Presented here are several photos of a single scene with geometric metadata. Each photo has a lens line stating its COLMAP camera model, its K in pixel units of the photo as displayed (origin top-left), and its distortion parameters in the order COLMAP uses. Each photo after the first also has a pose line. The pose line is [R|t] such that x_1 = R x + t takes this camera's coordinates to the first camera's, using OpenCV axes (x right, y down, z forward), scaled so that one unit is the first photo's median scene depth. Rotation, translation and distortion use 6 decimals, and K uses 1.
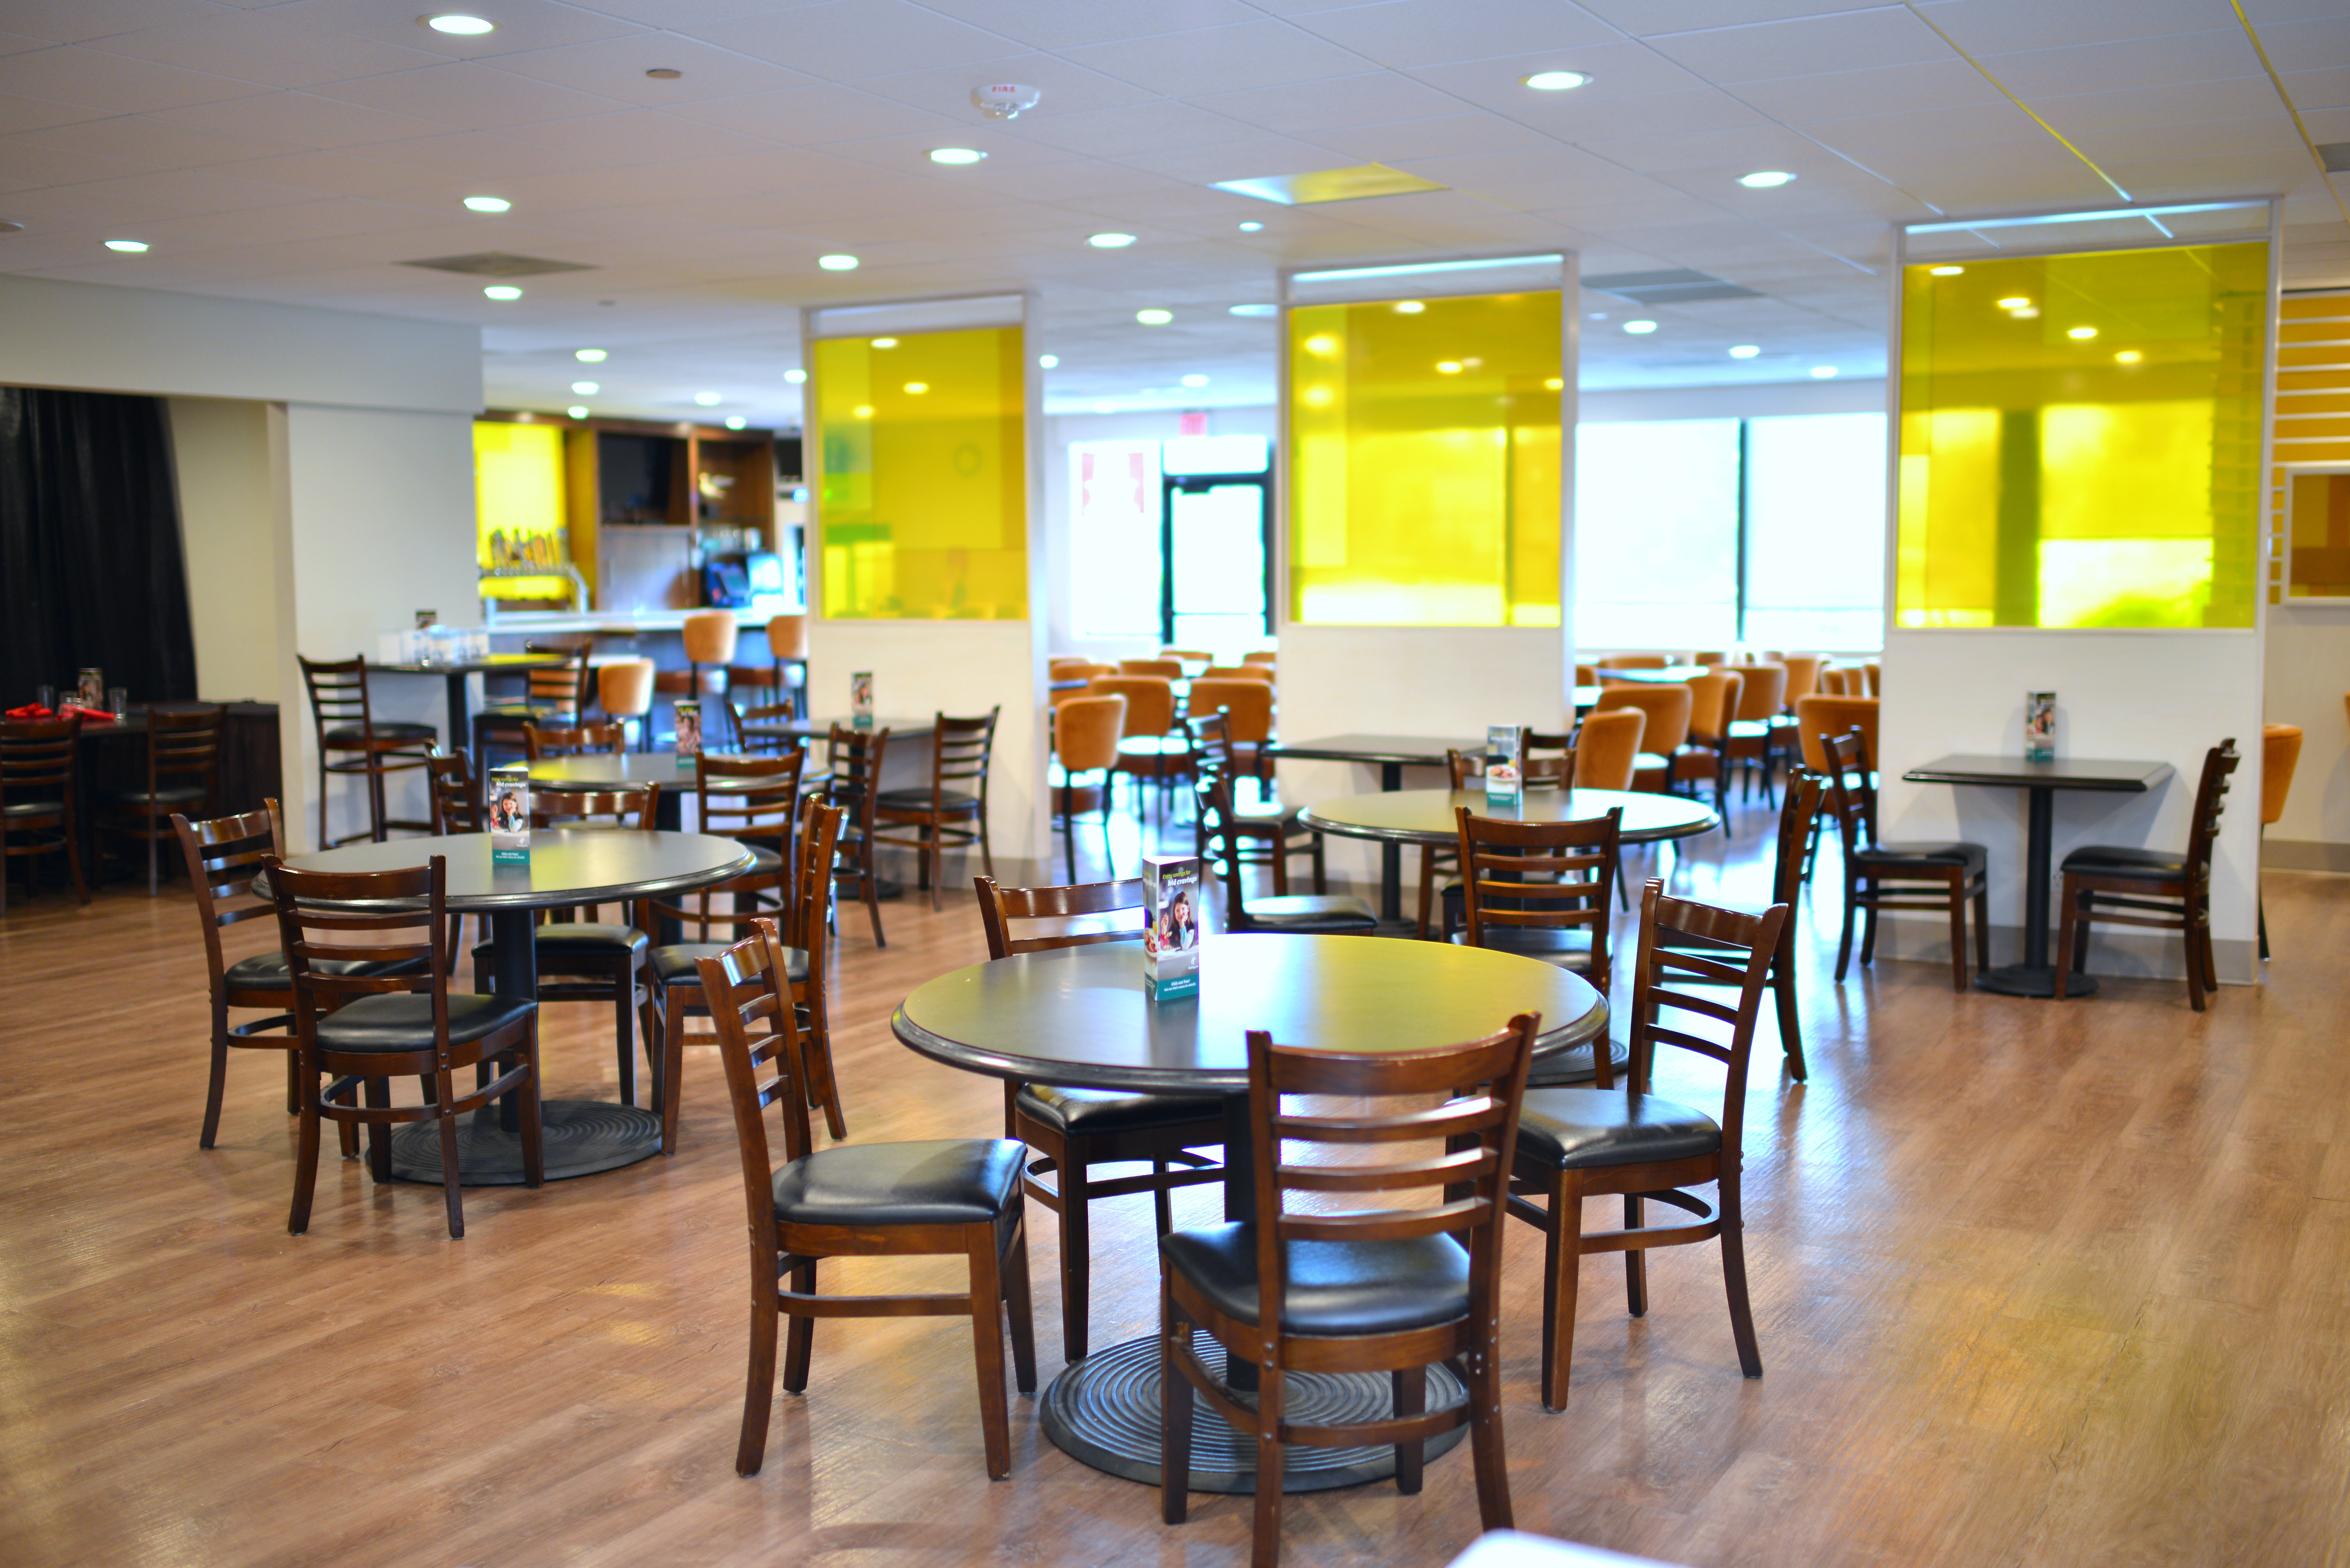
lens RADIAL K [[2422.4, 0, 1175.0], [0, 2422.4, 784.0], [0, 0, 1]] dist [0.009758, 0.006124]
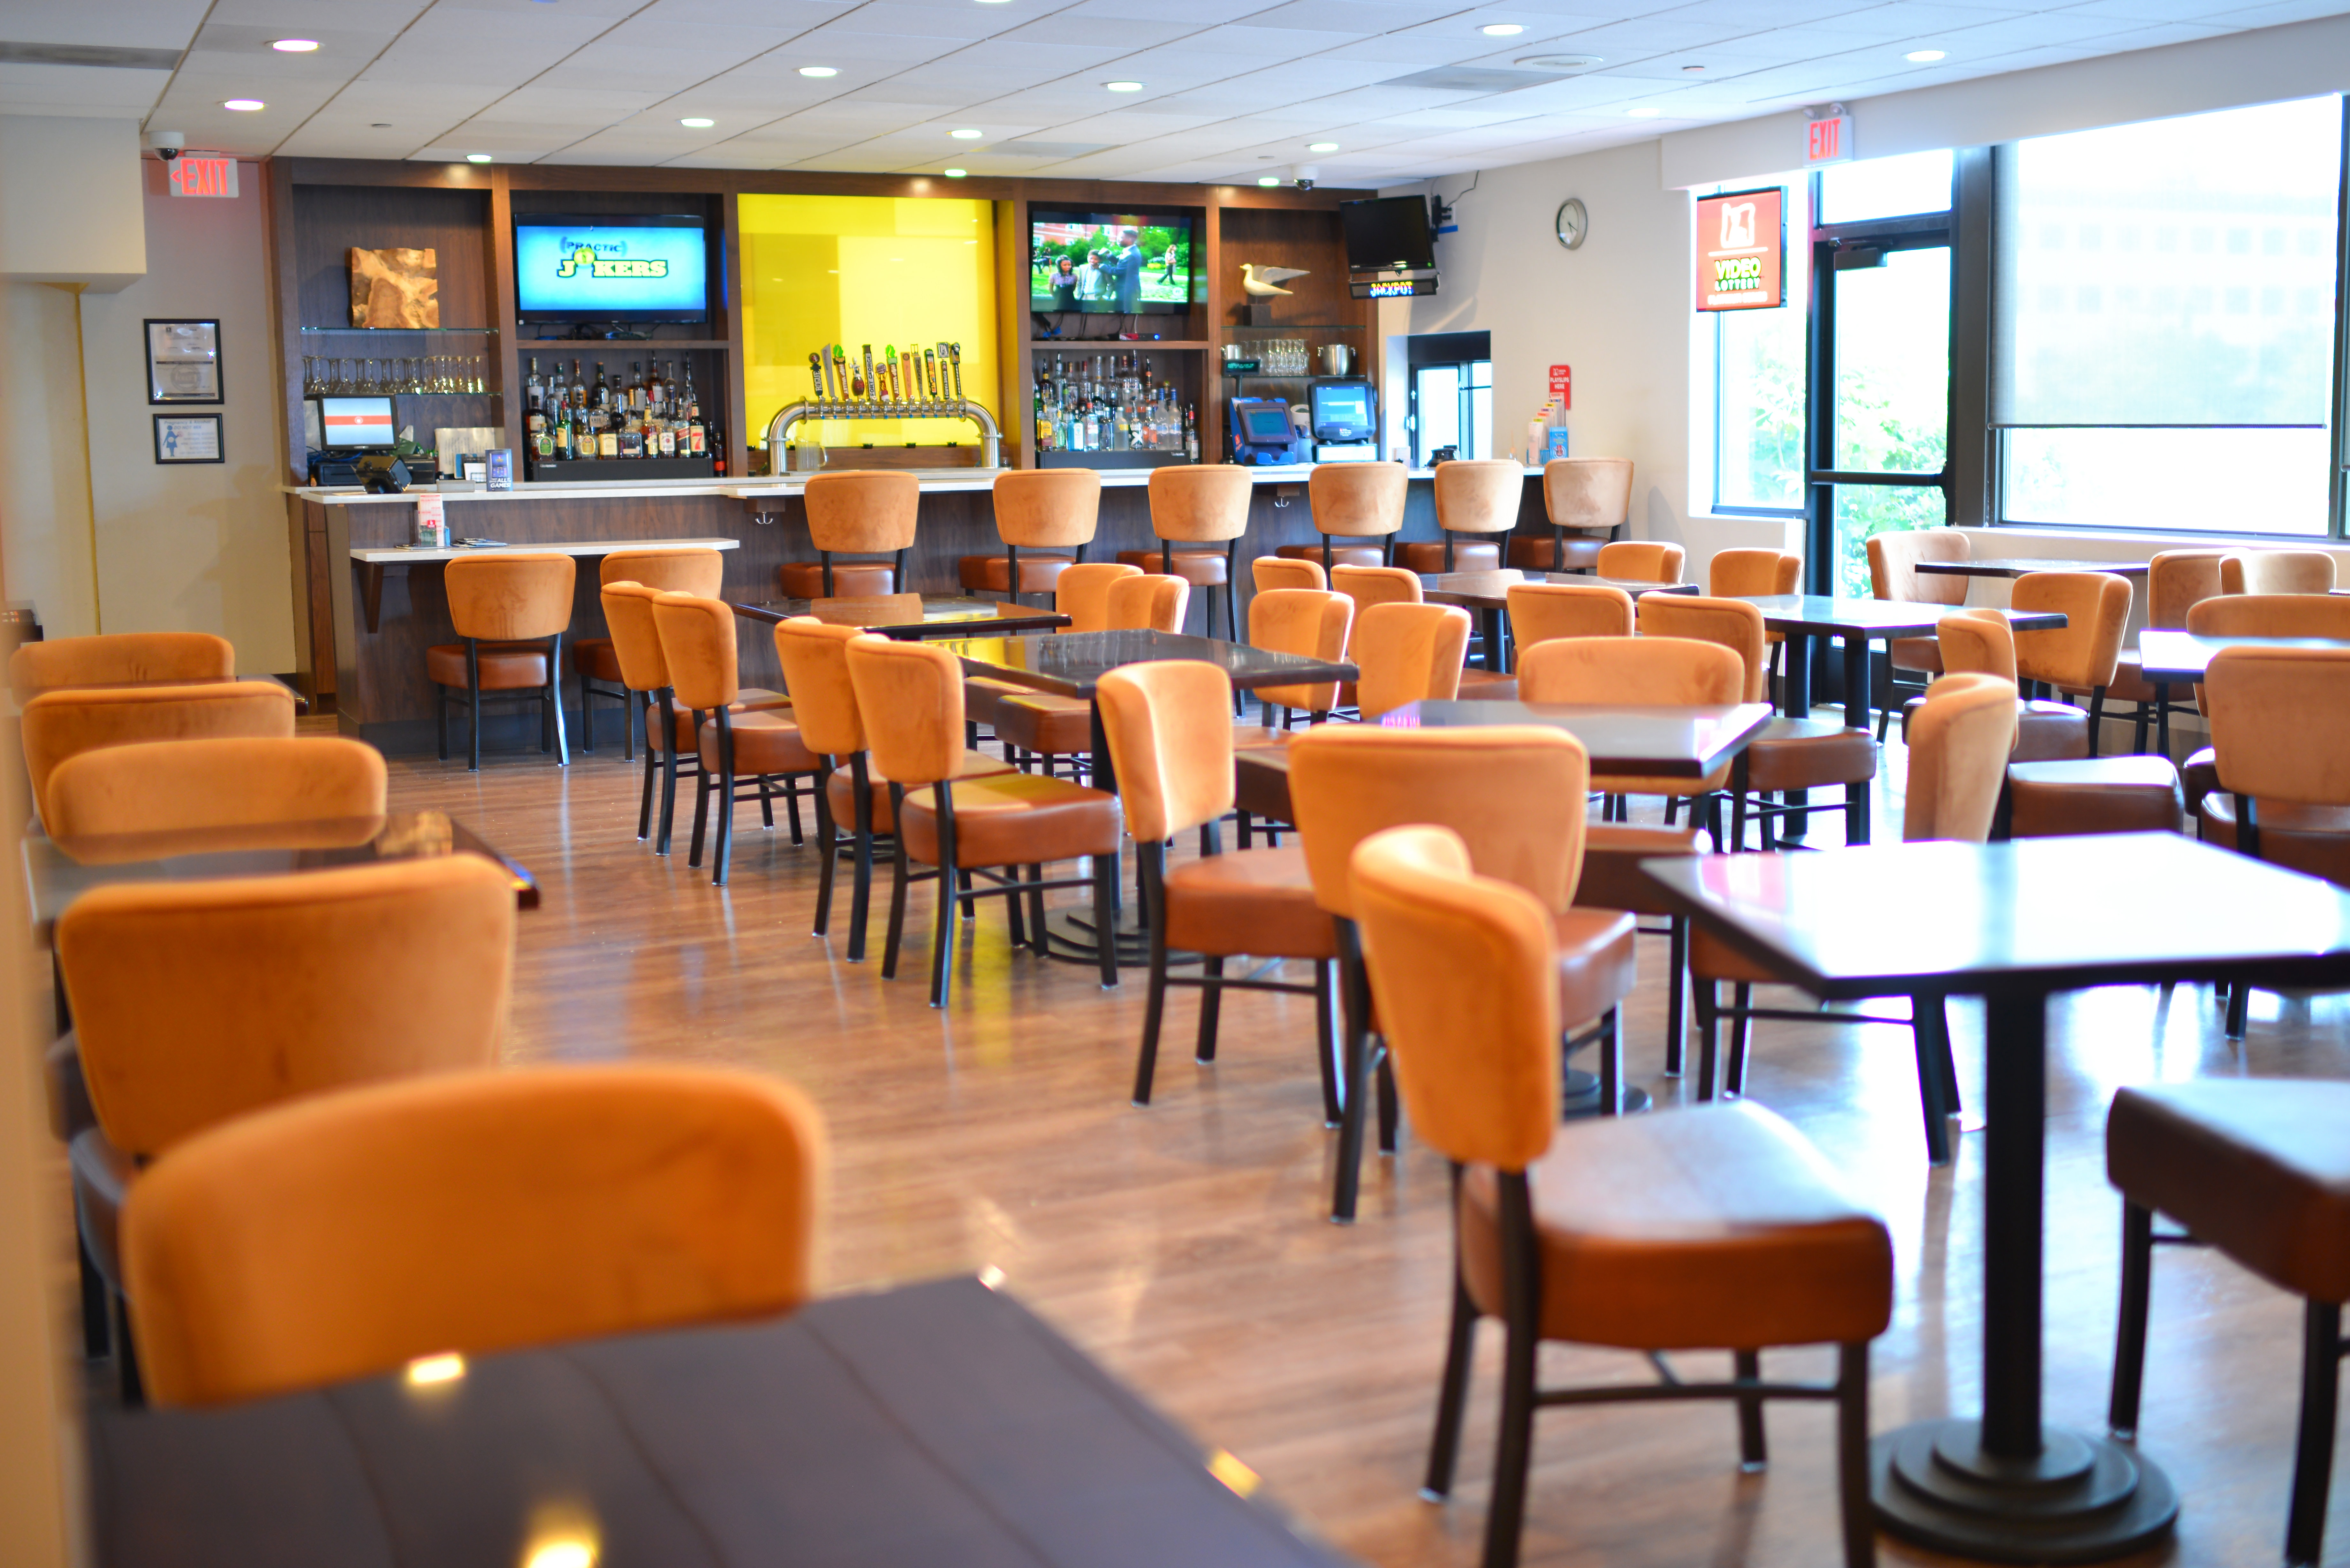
lens RADIAL K [[2422.4, 0, 1175.0], [0, 2422.4, 784.0], [0, 0, 1]] dist [0.009758, 0.006124]
pose [[0.831413, 0.088318, -0.548592, 0.186147], [-0.048175, 0.995027, 0.087179, -0.044459], [0.553563, -0.046053, 0.831533, 0.457575]]
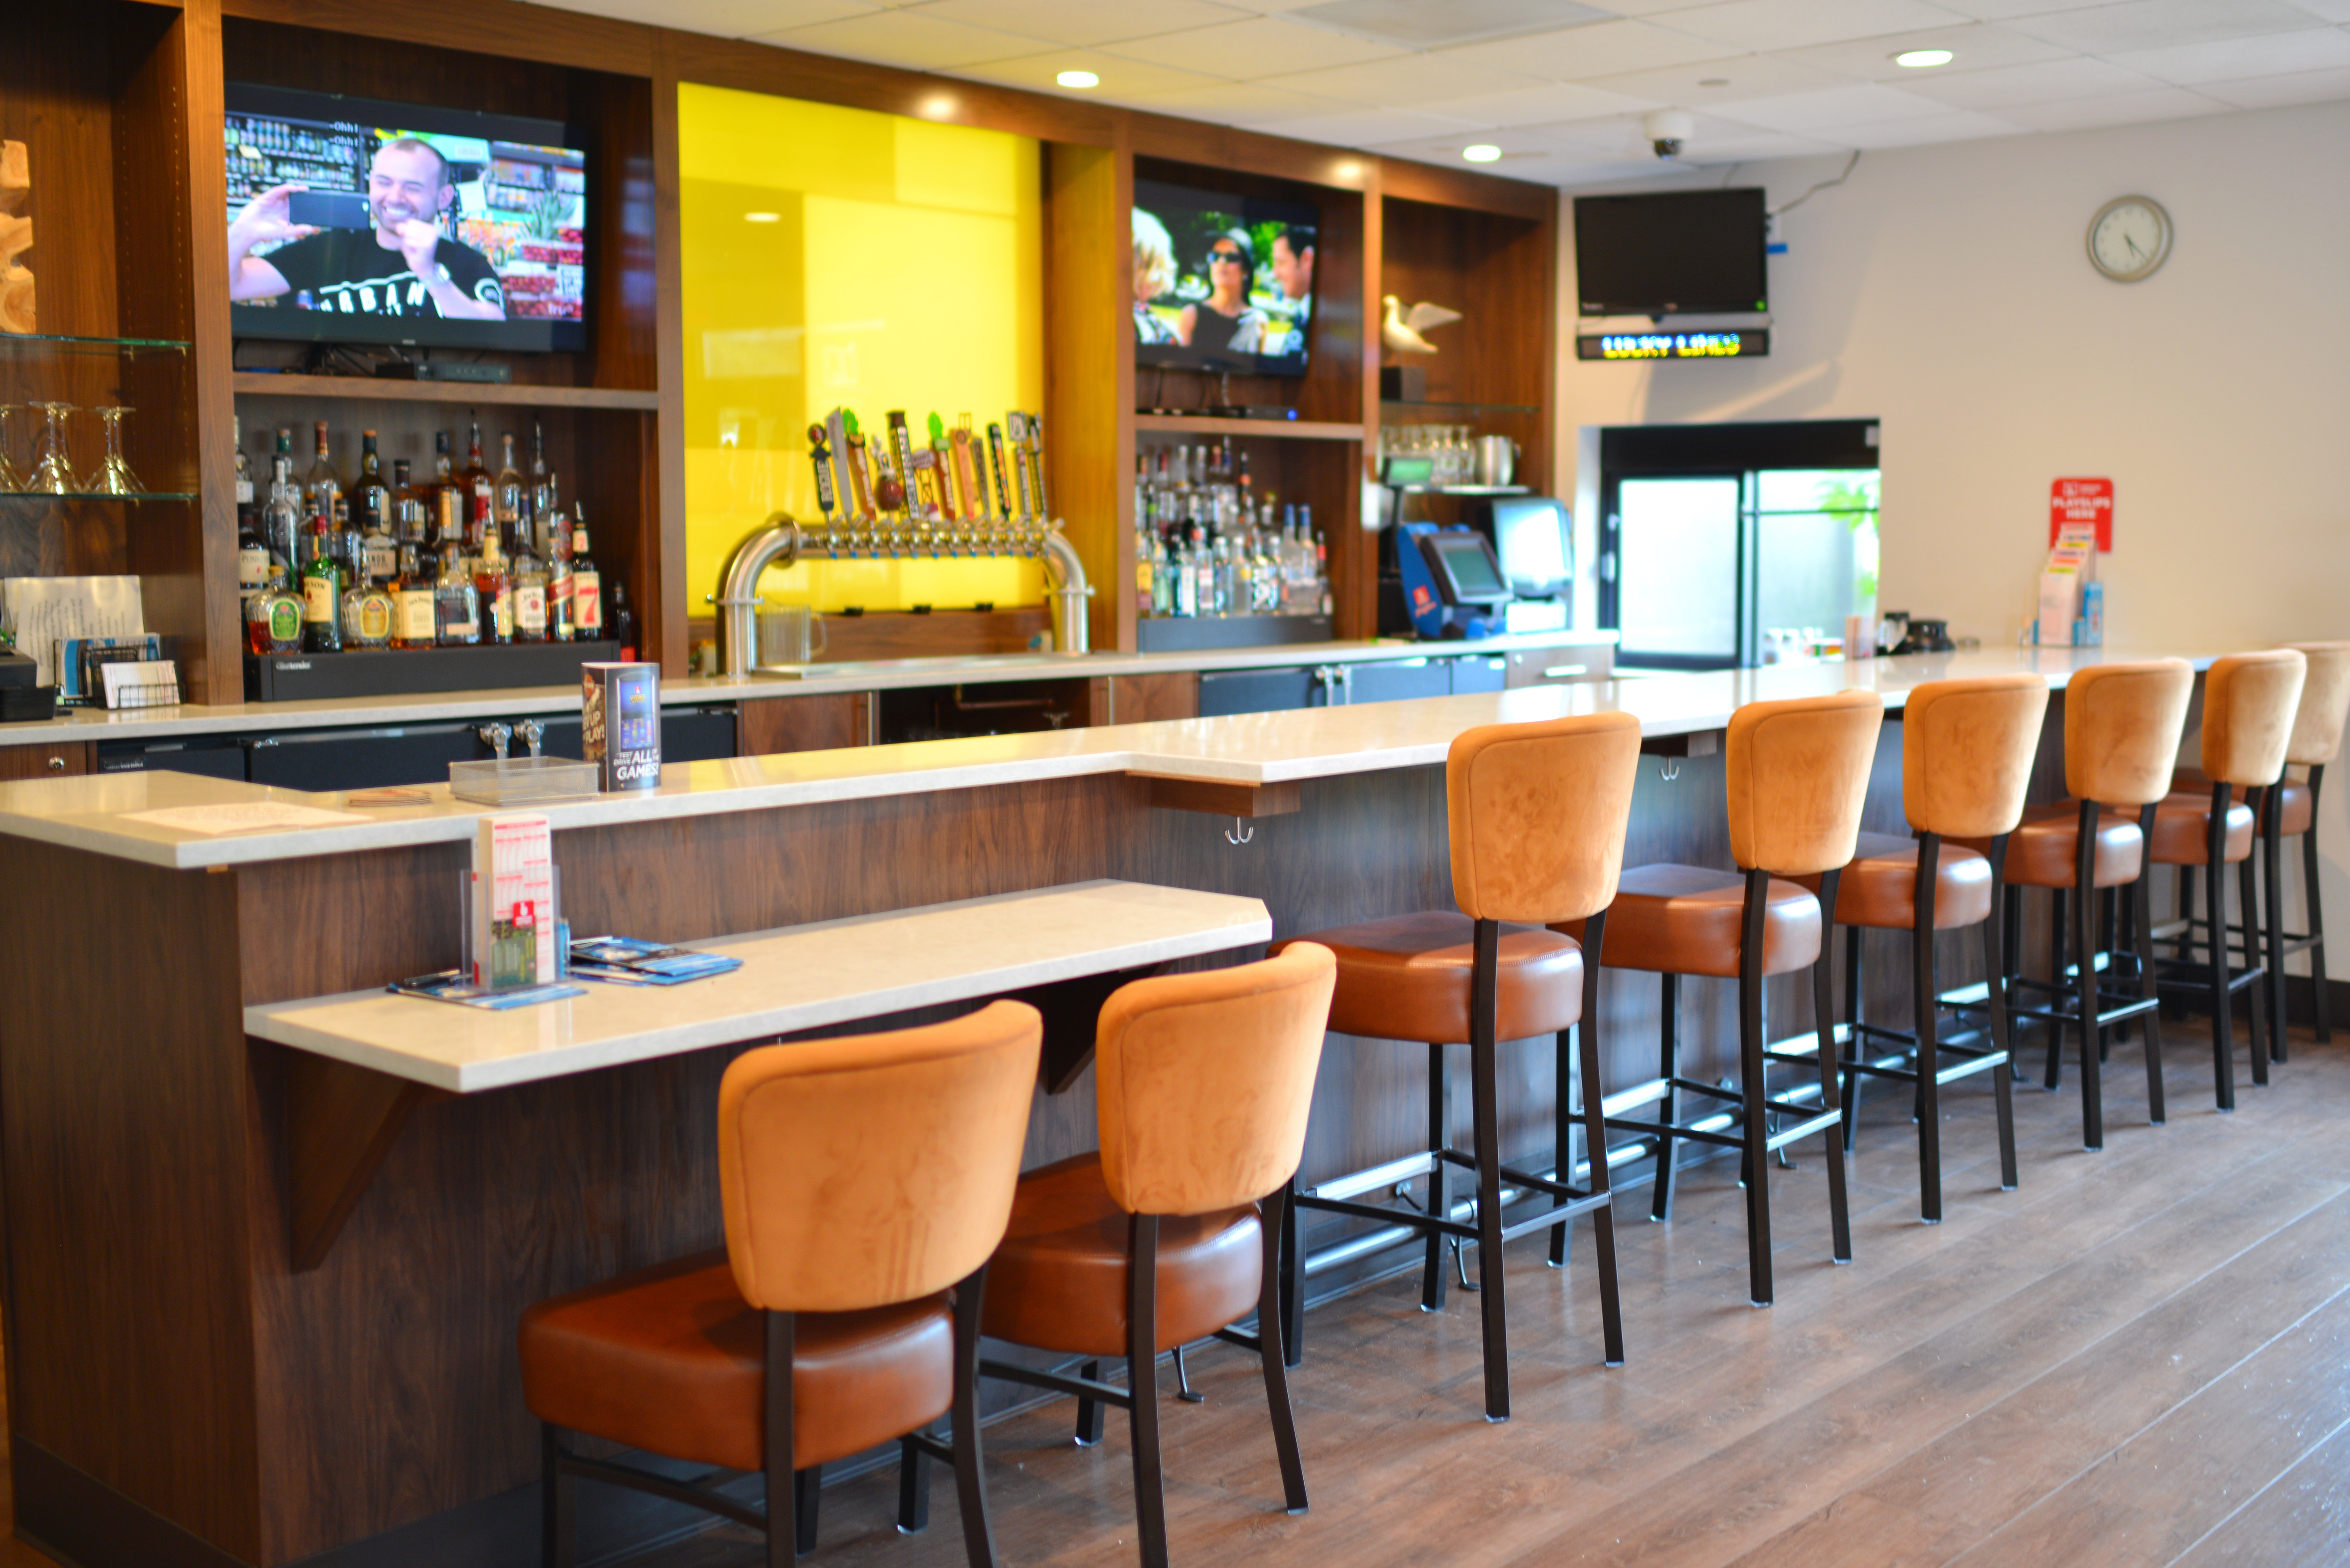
lens RADIAL K [[2479.8, 0, 1175.0], [0, 2479.8, 784.0], [0, 0, 1]] dist [0.000360, -0.001232]
pose [[0.977386, 0.036323, -0.208321, -0.154909], [-0.032437, 0.999231, 0.022037, -0.060380], [0.208962, -0.014781, 0.977812, 0.648532]]
